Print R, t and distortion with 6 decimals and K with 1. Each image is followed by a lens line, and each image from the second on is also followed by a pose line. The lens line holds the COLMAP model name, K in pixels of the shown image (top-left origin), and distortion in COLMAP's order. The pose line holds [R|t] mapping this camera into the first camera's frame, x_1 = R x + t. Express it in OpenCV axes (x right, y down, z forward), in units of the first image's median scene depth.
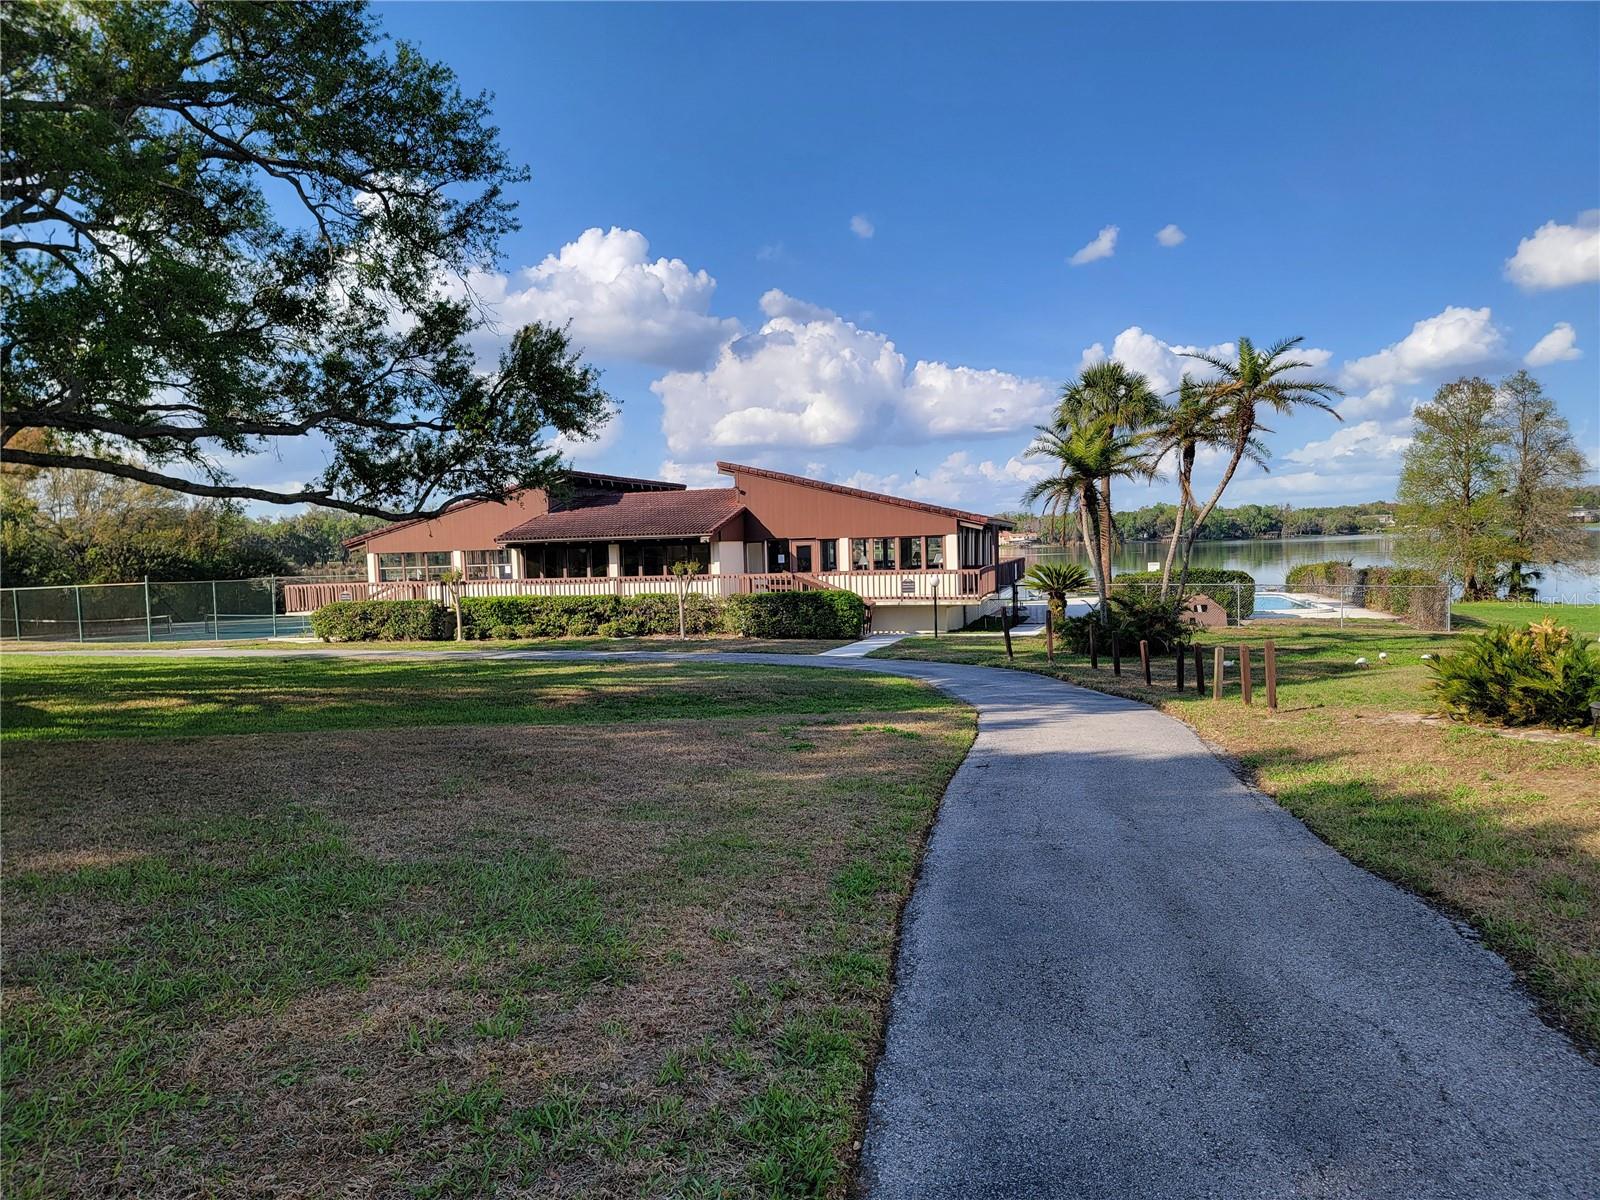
lens RADIAL K [[1091.1, 0, 797.7], [0, 1091.1, 605.0], [0, 0, 1]] dist [0.047895, -0.003208]
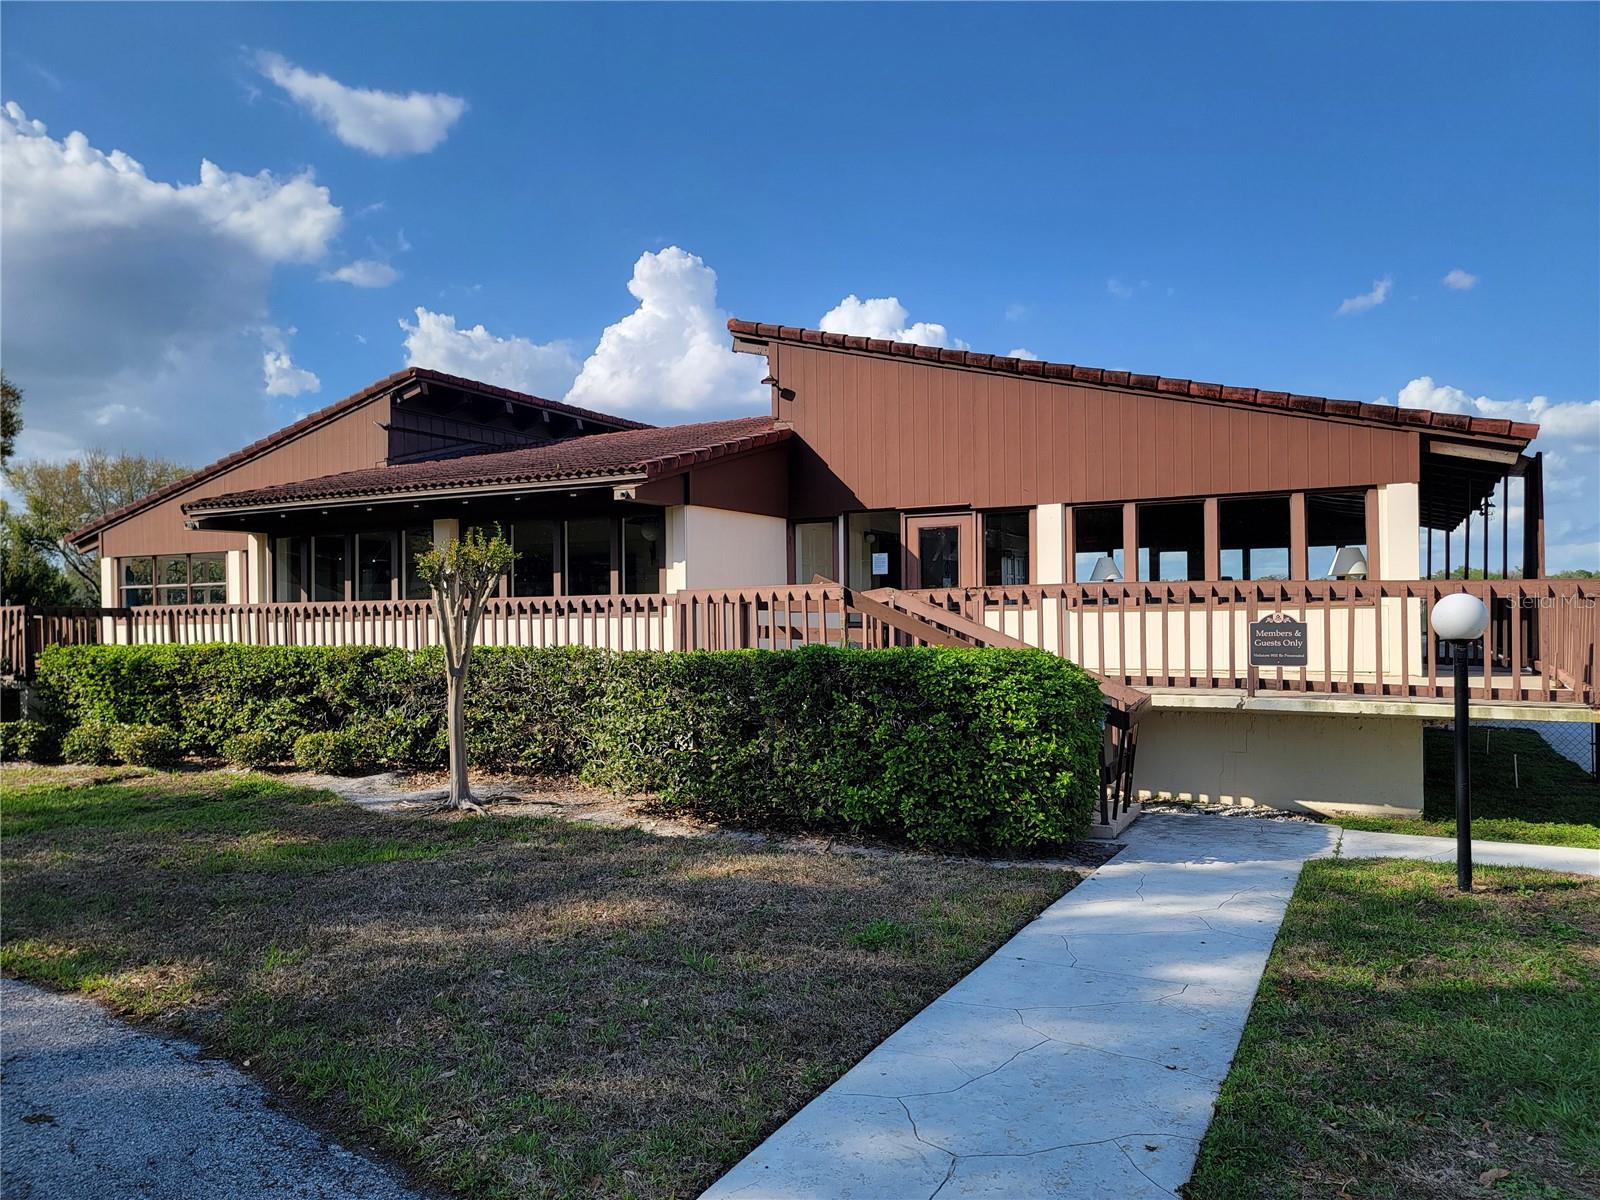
lens RADIAL K [[1091.1, 0, 795.2], [0, 1091.1, 606.5], [0, 0, 1]] dist [0.047895, -0.003208]
pose [[0.975583, 0.016474, -0.219011, 0.042323], [-0.028447, 0.998261, -0.051627, -0.008022], [0.217780, 0.056597, 0.974356, 0.680247]]
